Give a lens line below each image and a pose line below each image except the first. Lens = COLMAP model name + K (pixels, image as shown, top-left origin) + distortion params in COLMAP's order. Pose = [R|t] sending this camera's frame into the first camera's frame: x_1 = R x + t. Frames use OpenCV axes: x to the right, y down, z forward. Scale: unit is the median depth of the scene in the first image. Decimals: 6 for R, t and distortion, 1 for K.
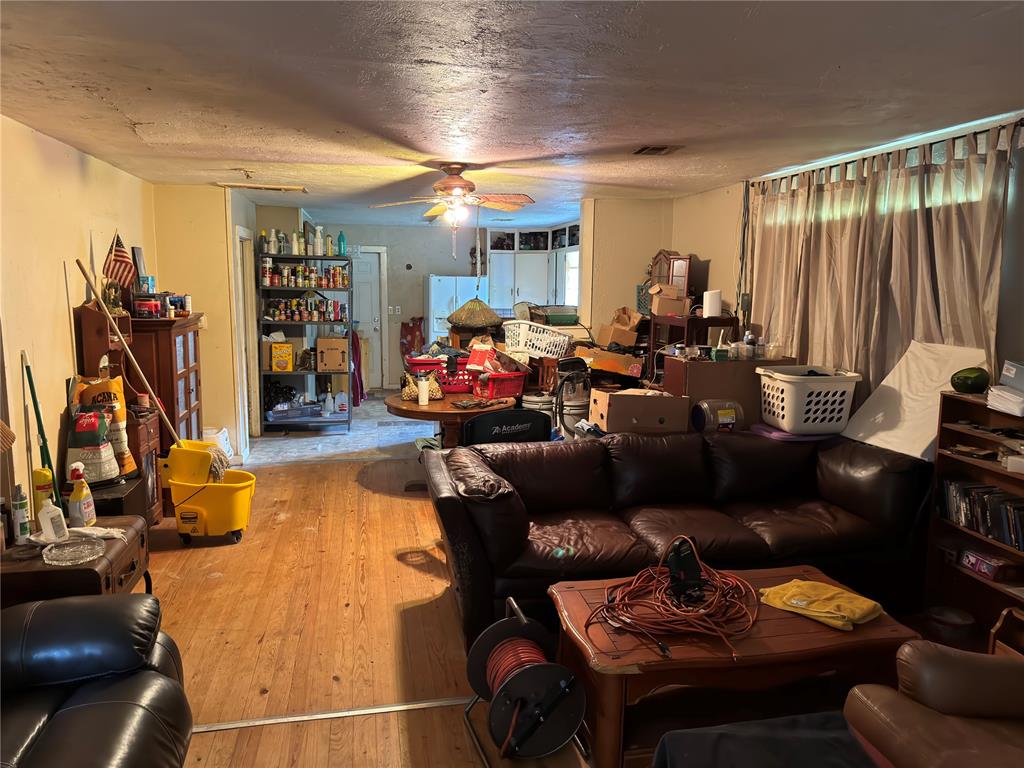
lens RADIAL K [[715.0, 0, 516.2], [0, 715.0, 381.7], [0, 0, 1]] dist [0.078814, -0.000099]
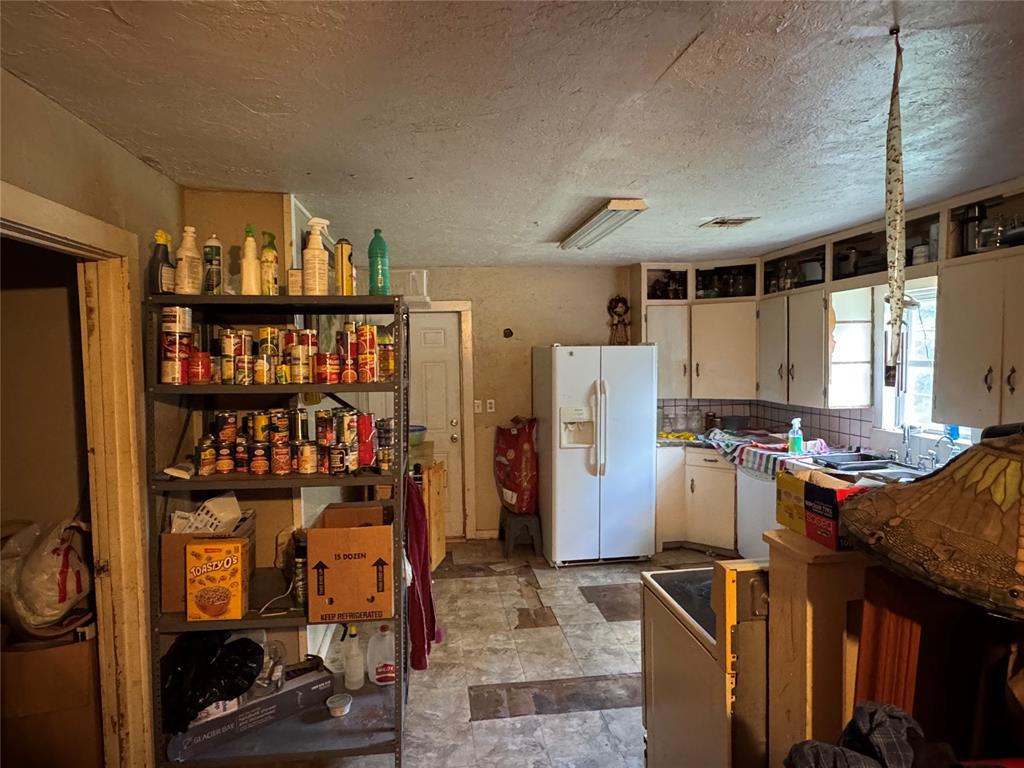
lens RADIAL K [[631.8, 0, 512.0], [0, 631.8, 384.0], [0, 0, 1]] dist [-0.047285, -0.000564]
pose [[0.996380, -0.023049, -0.081821, -0.146112], [0.015390, 0.995544, -0.093032, -0.096982], [0.083601, 0.091436, 0.992295, 0.677901]]
